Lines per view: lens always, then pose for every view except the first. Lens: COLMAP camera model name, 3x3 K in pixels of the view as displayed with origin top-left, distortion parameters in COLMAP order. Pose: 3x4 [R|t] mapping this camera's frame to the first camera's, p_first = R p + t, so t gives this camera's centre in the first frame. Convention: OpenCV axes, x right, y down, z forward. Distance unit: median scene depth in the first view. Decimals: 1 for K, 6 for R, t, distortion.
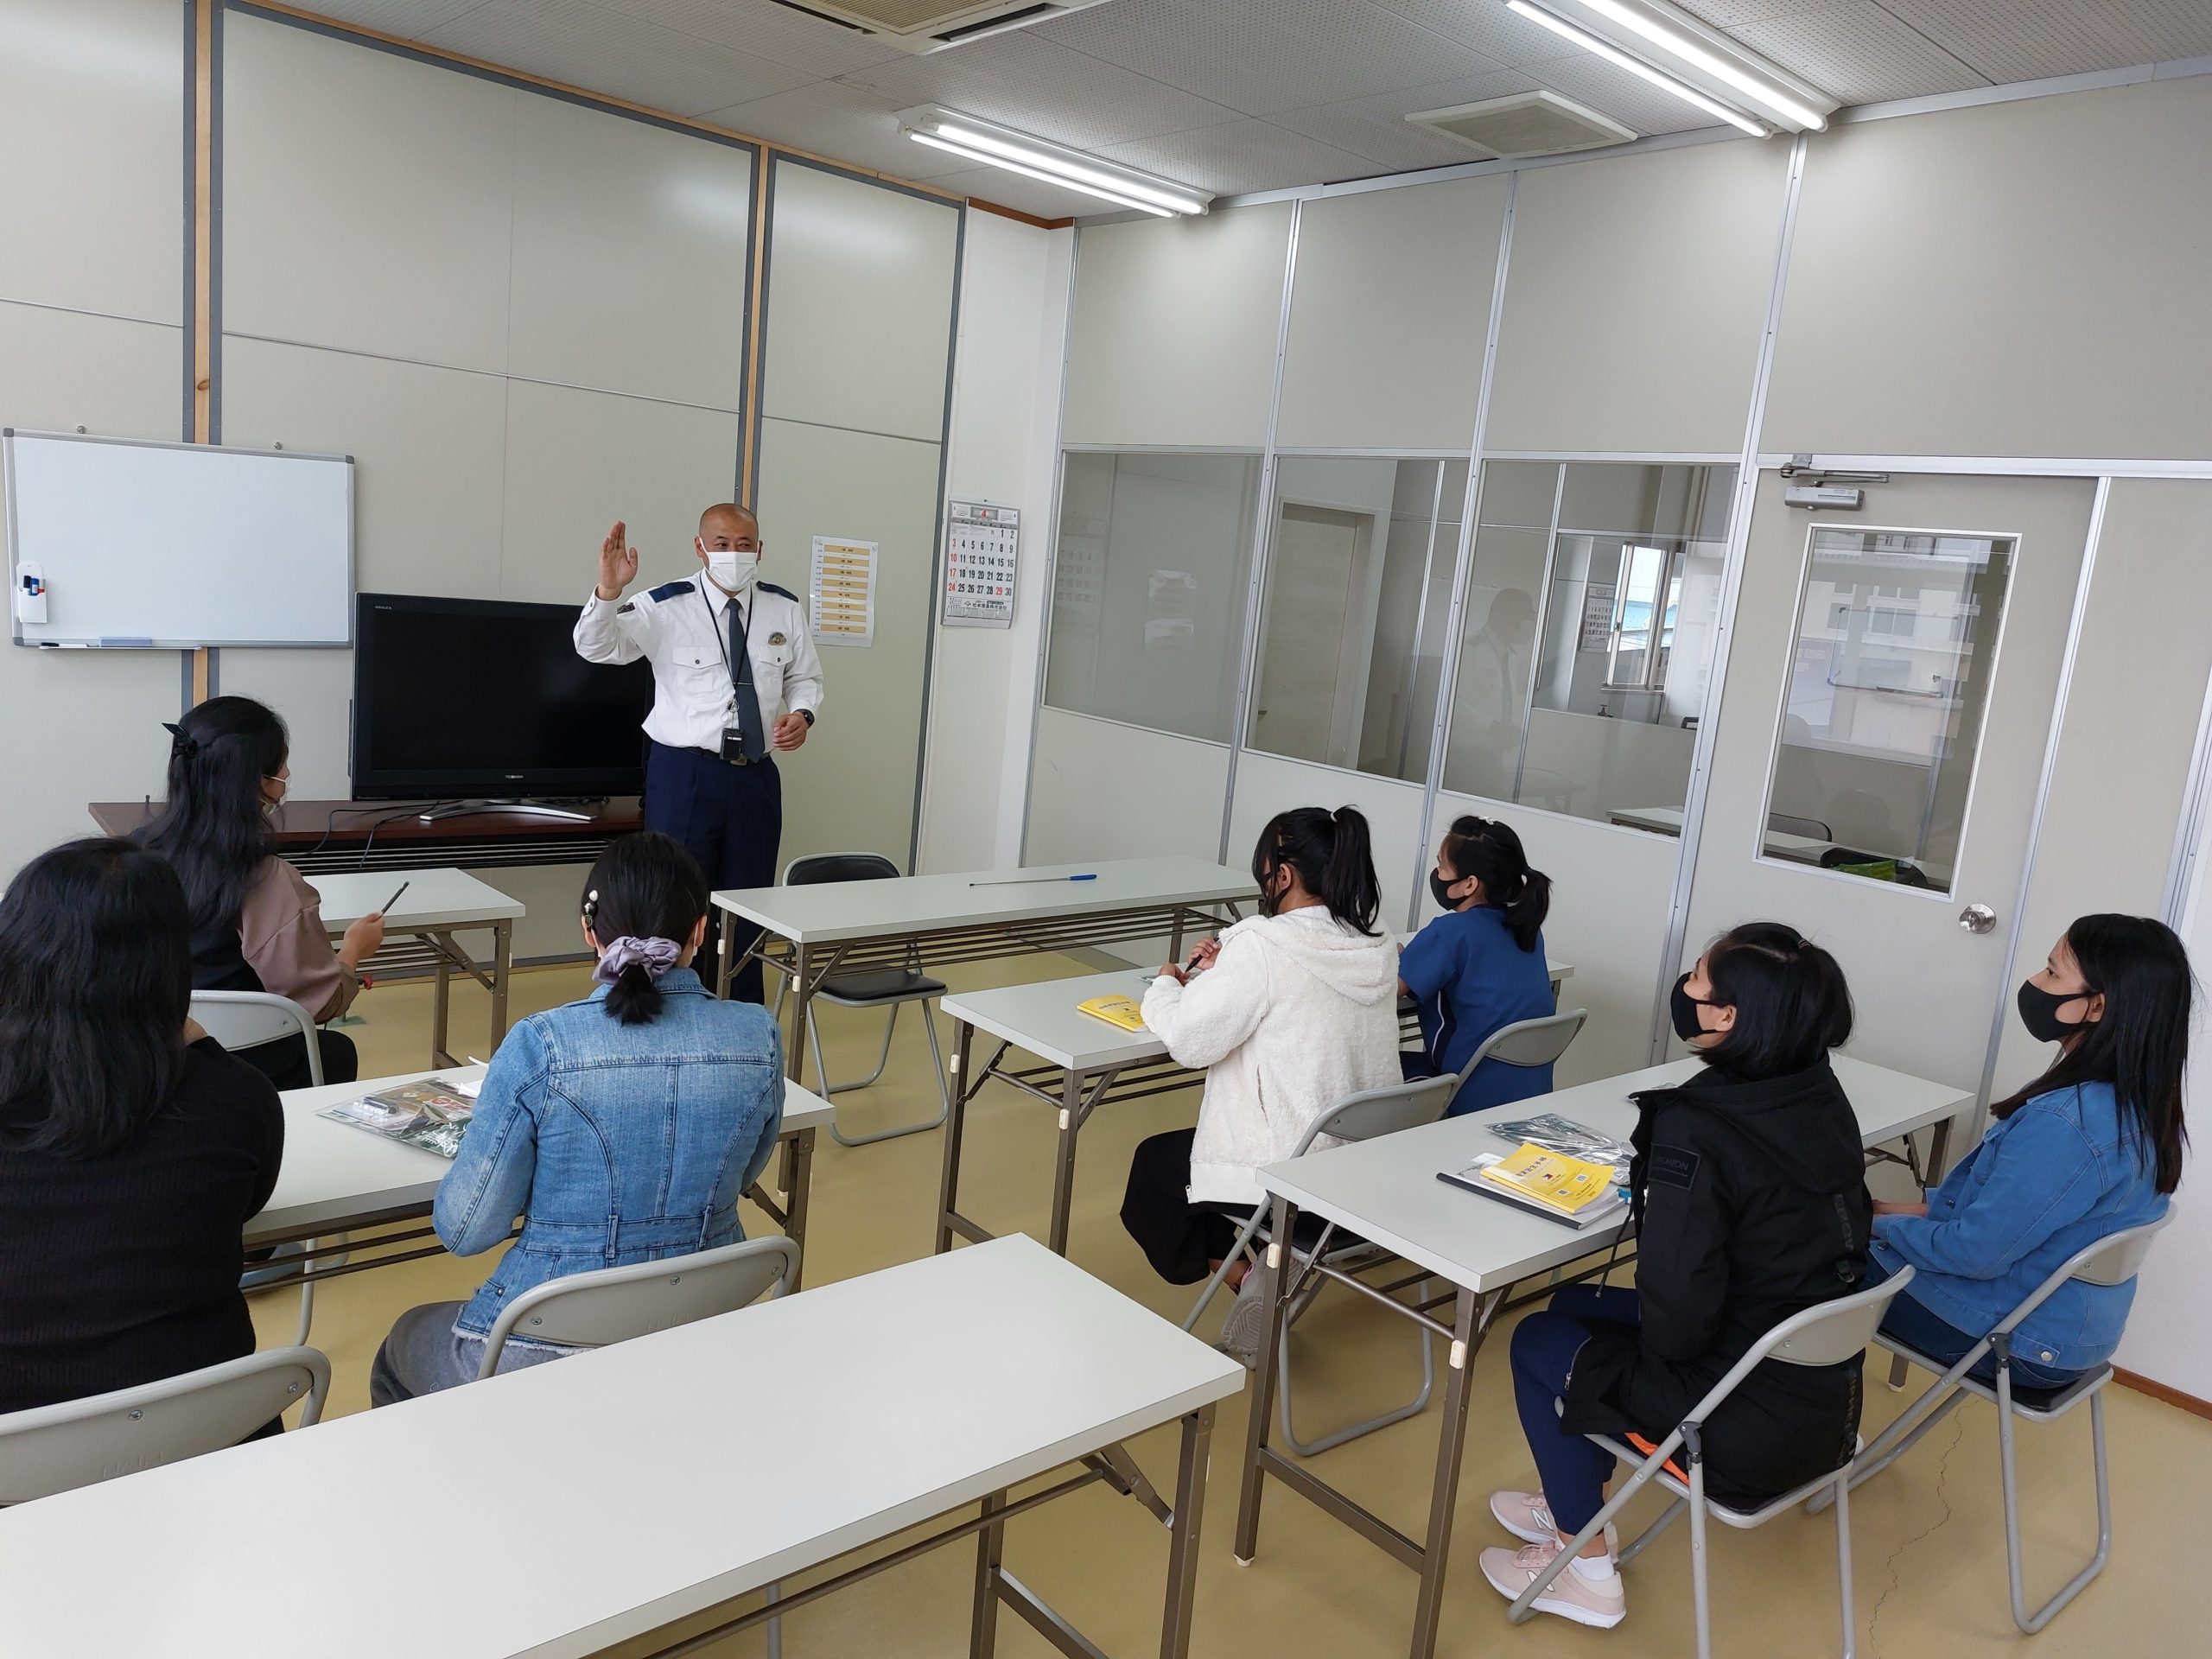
lens RADIAL K [[1589.5, 0, 1106.0], [0, 1589.5, 829.5], [0, 0, 1]] dist [0.113287, -0.118696]
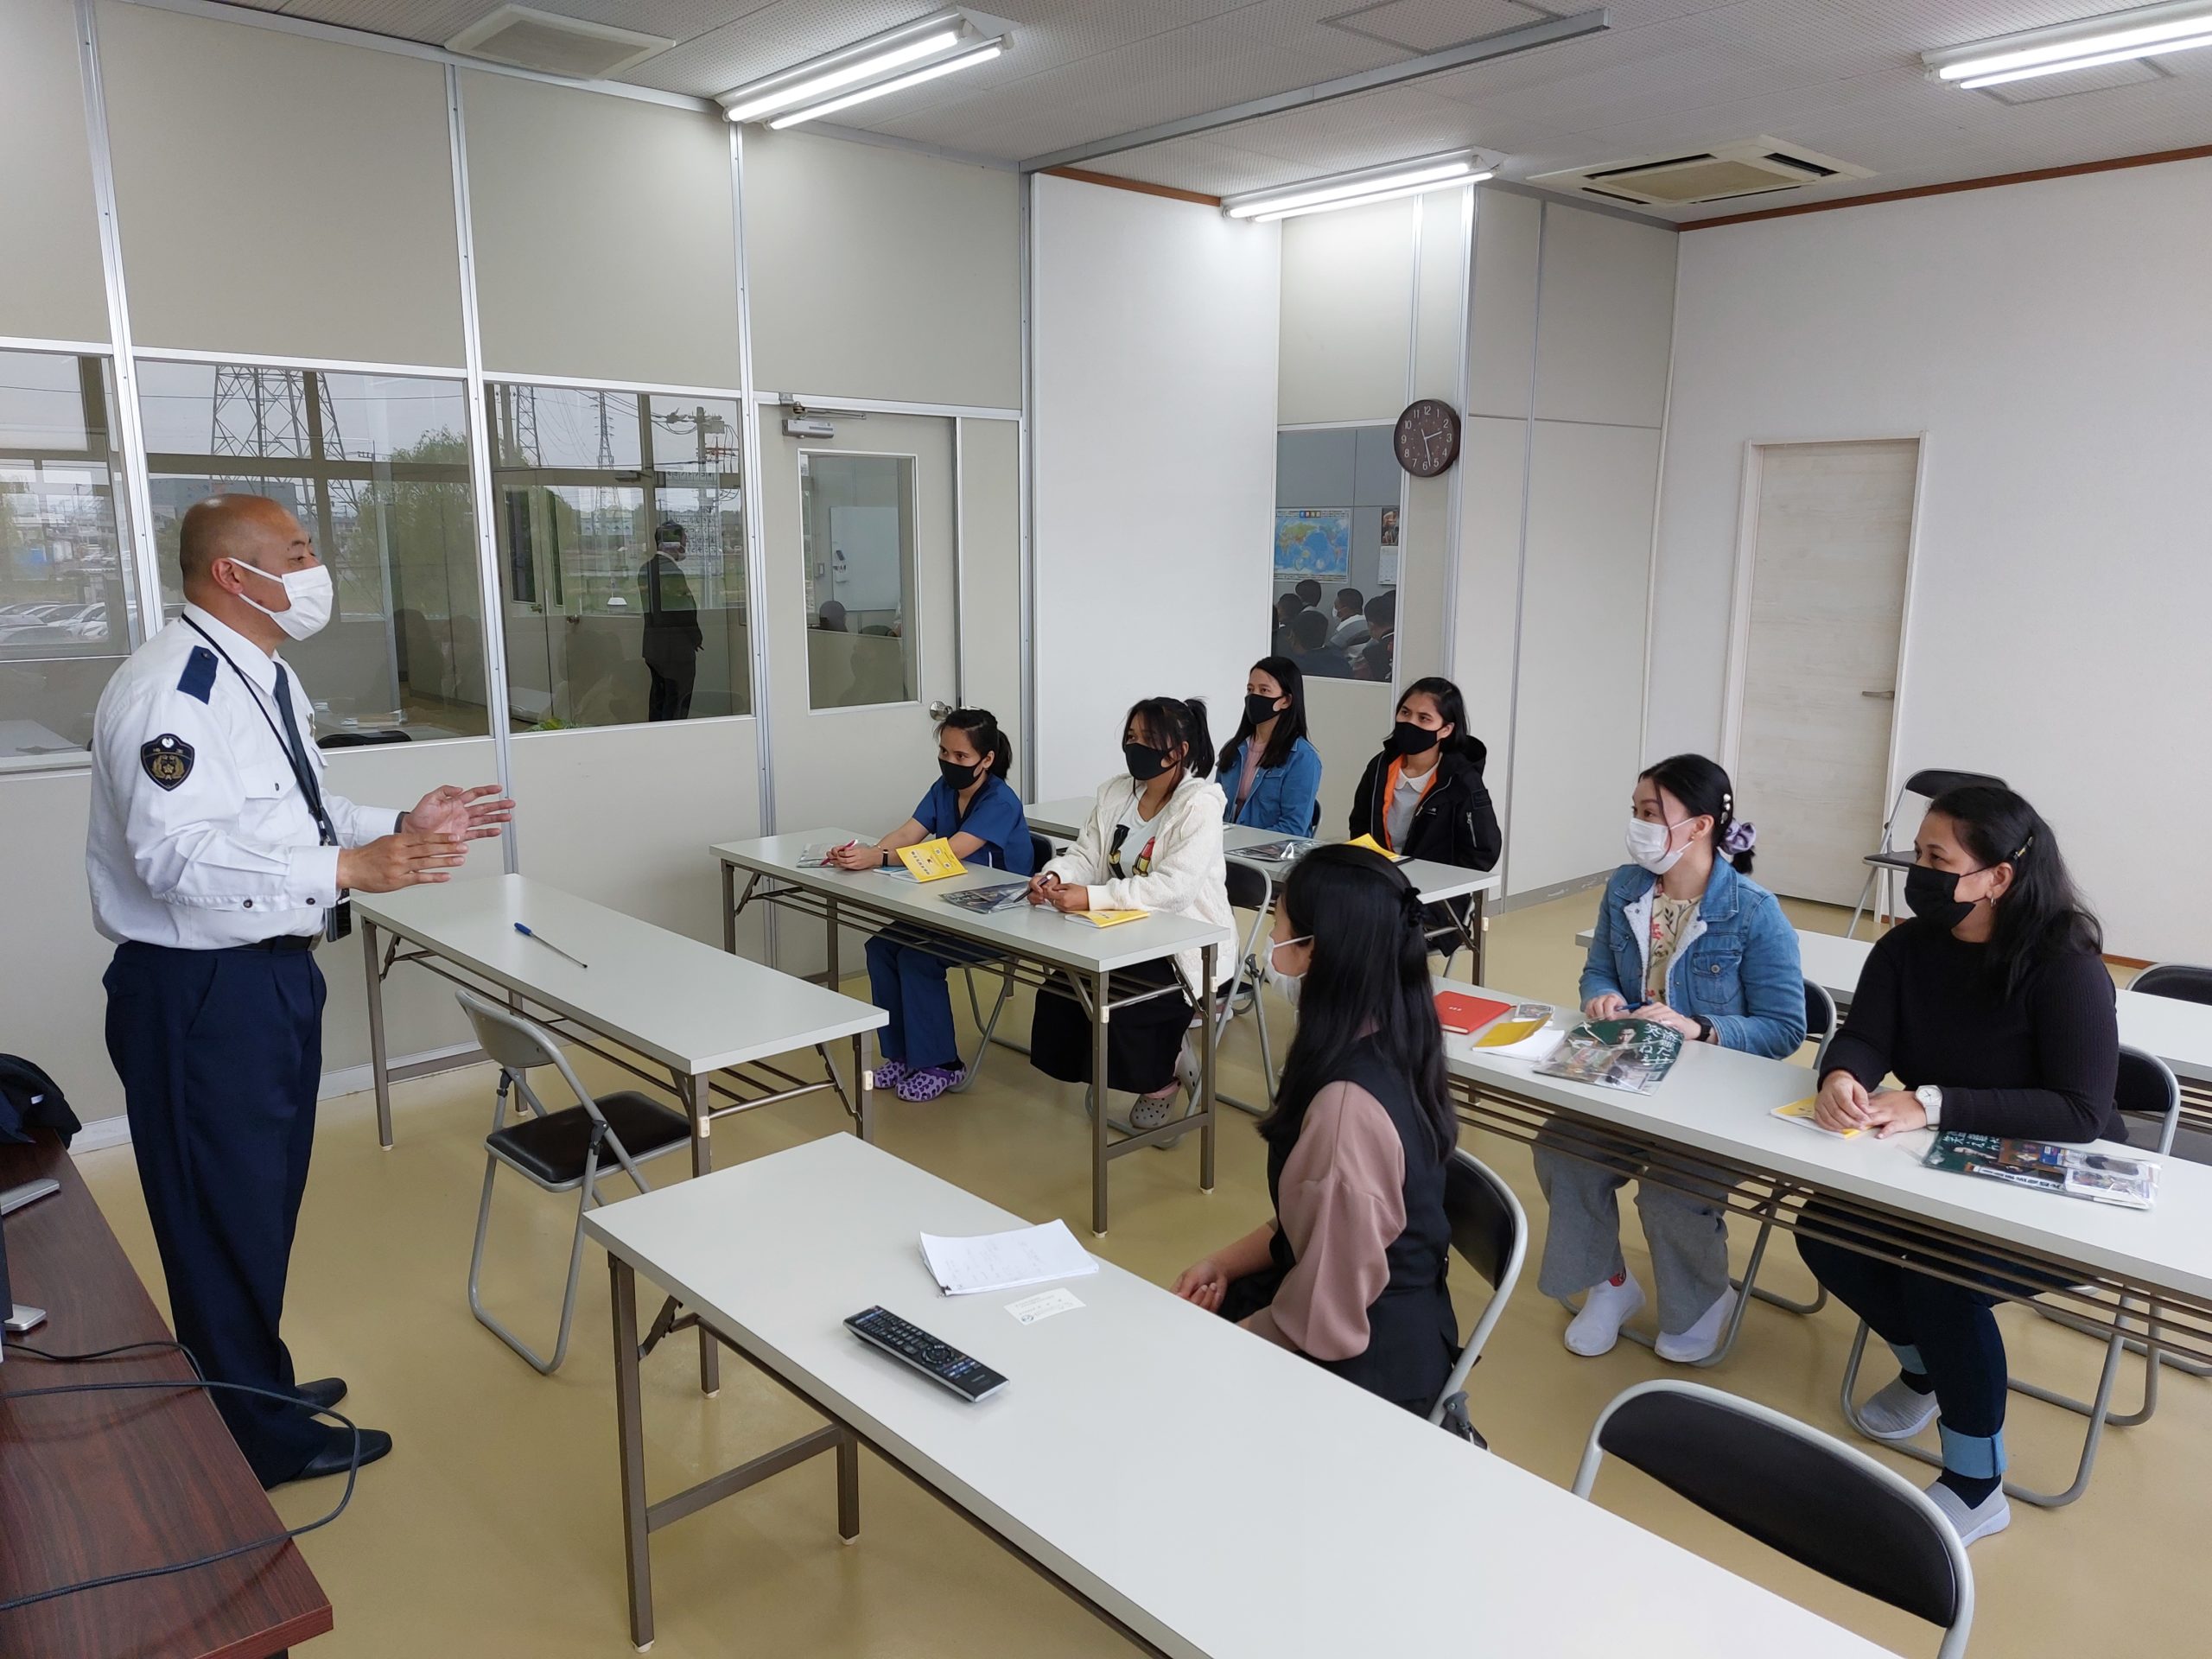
lens RADIAL K [[1589.5, 0, 1106.0], [0, 1589.5, 829.5], [0, 0, 1]] dist [0.113287, -0.118696]
pose [[-0.024317, -0.277152, 0.960518, -0.877719], [0.170709, 0.945540, 0.277152, -0.216605], [-0.985021, 0.170708, 0.024319, 0.789981]]
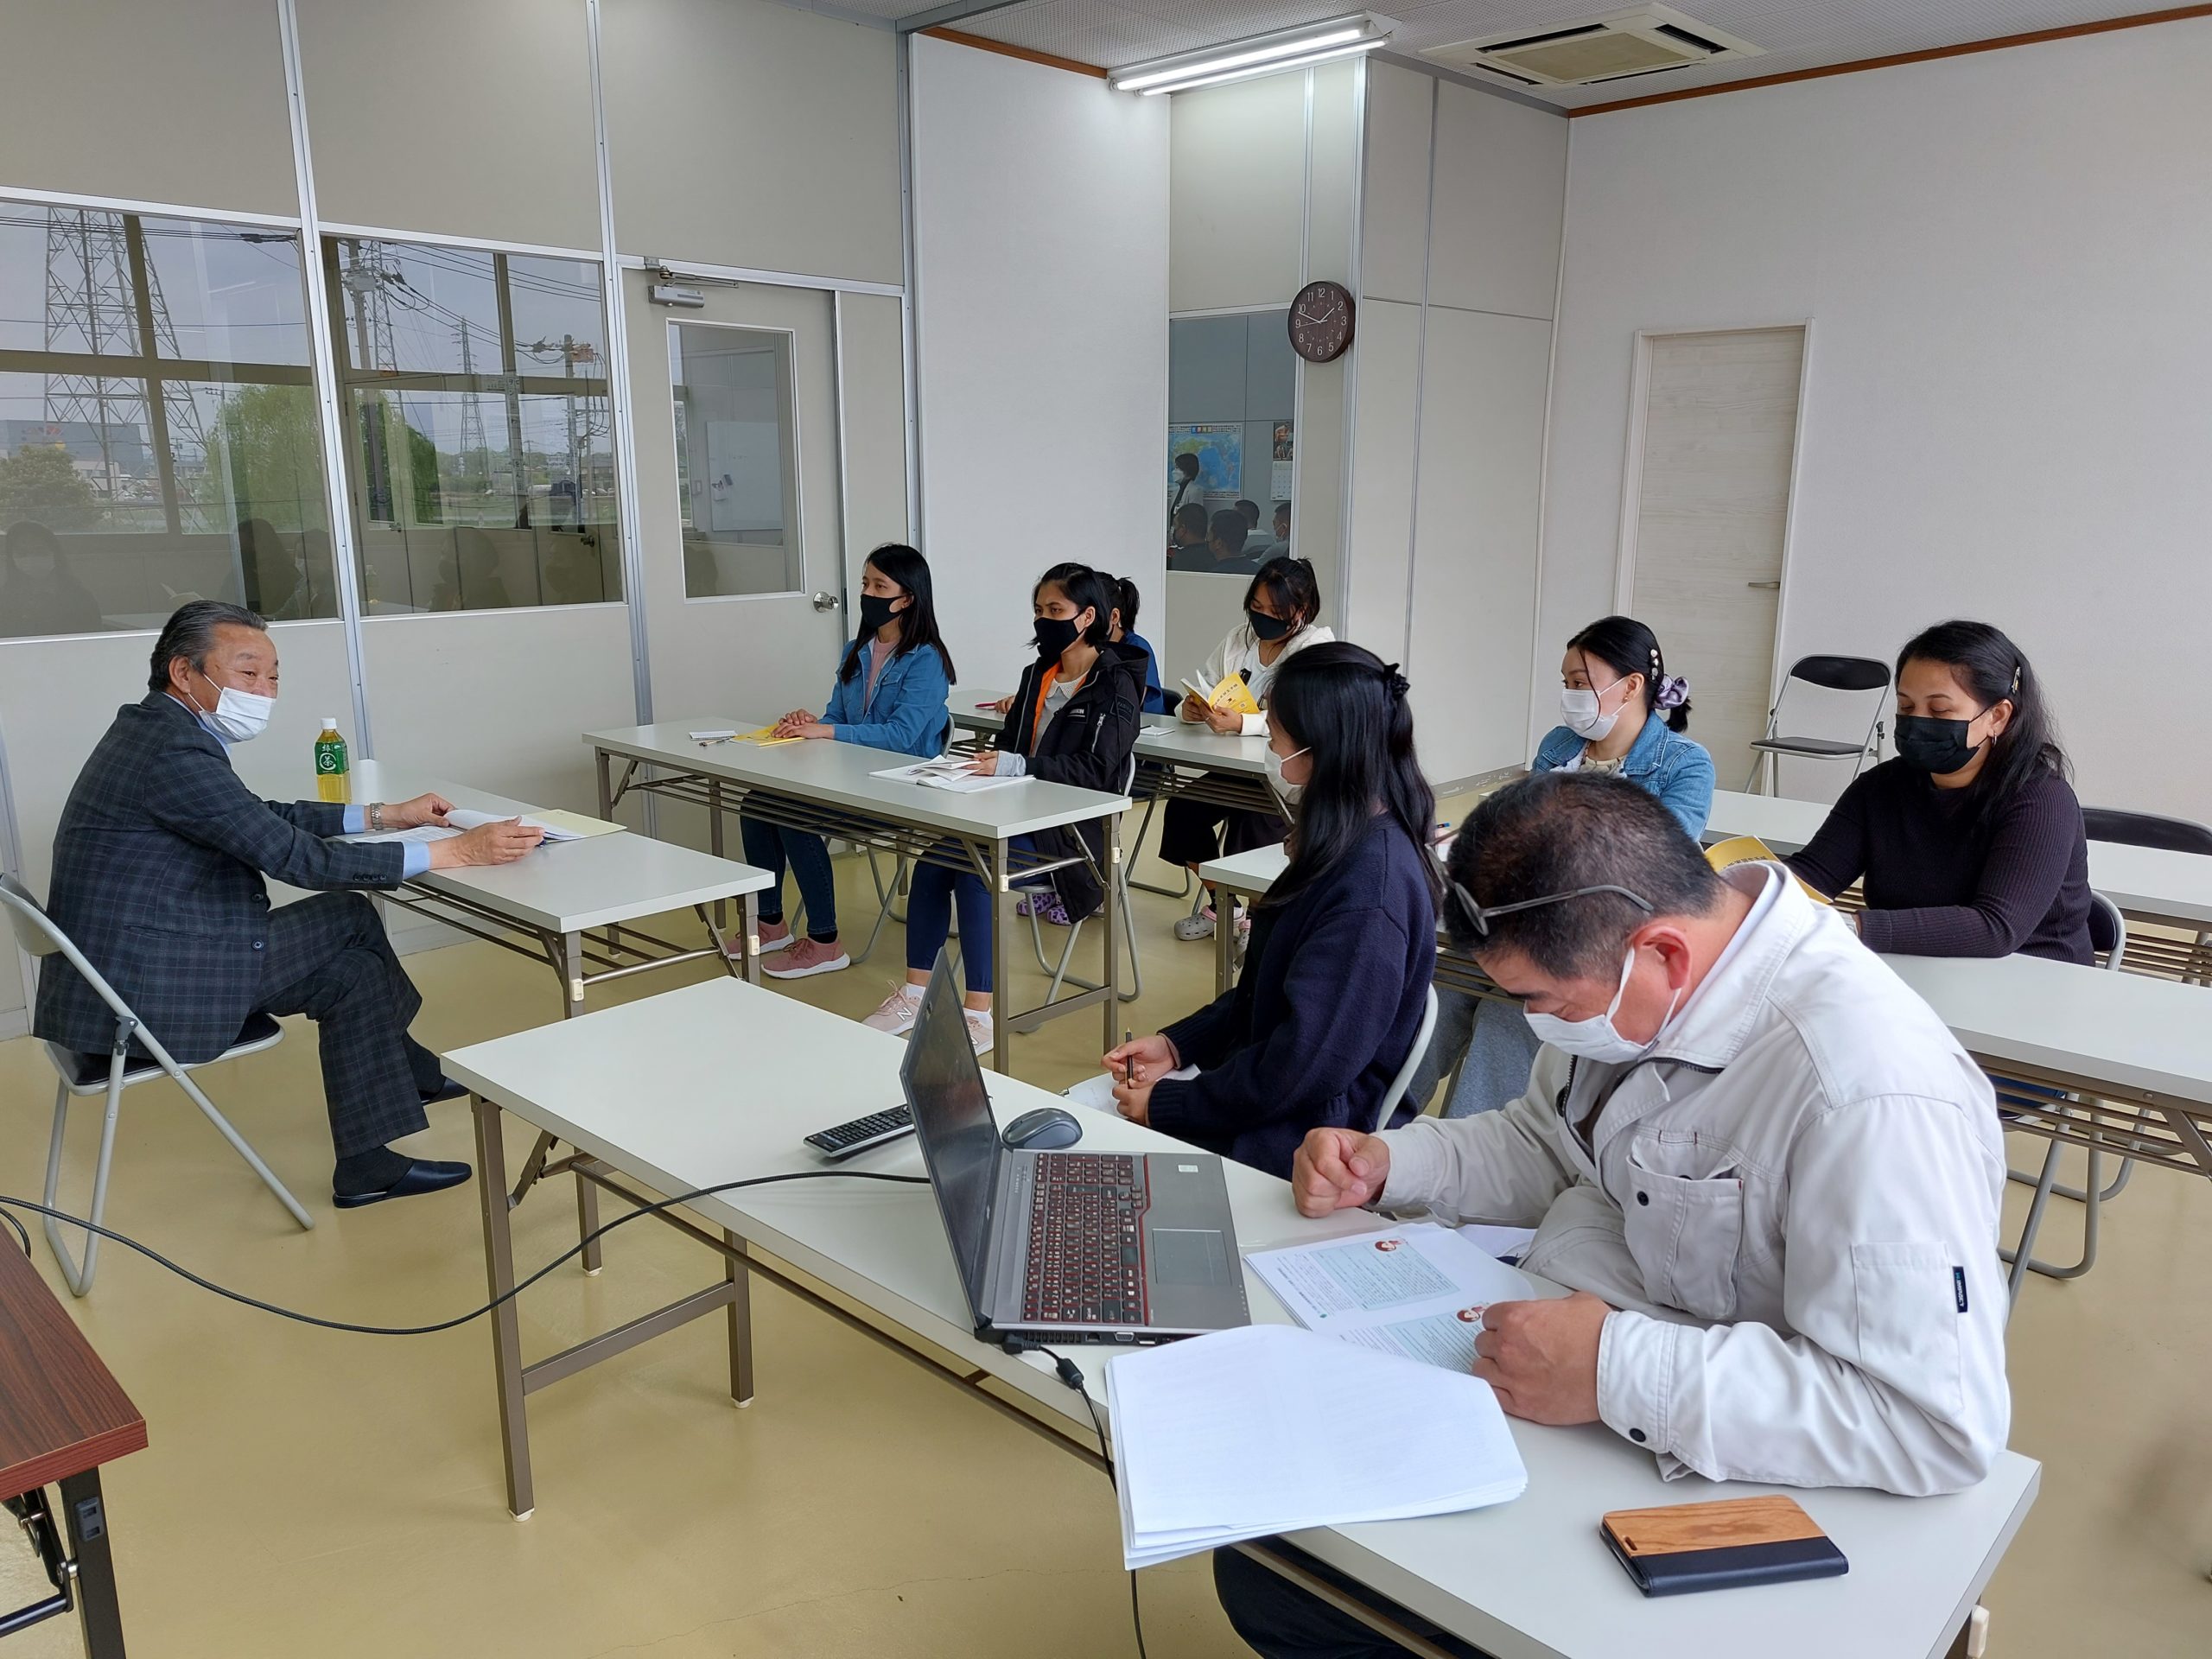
lens RADIAL K [[1589.5, 0, 1106.0], [0, 1589.5, 829.5], [0, 0, 1]] dist [0.113287, -0.118696]
pose [[-0.092498, -0.307751, 0.946960, -0.860611], [0.165562, 0.933045, 0.319401, -0.165186], [-0.981852, 0.186325, -0.035353, 0.800579]]
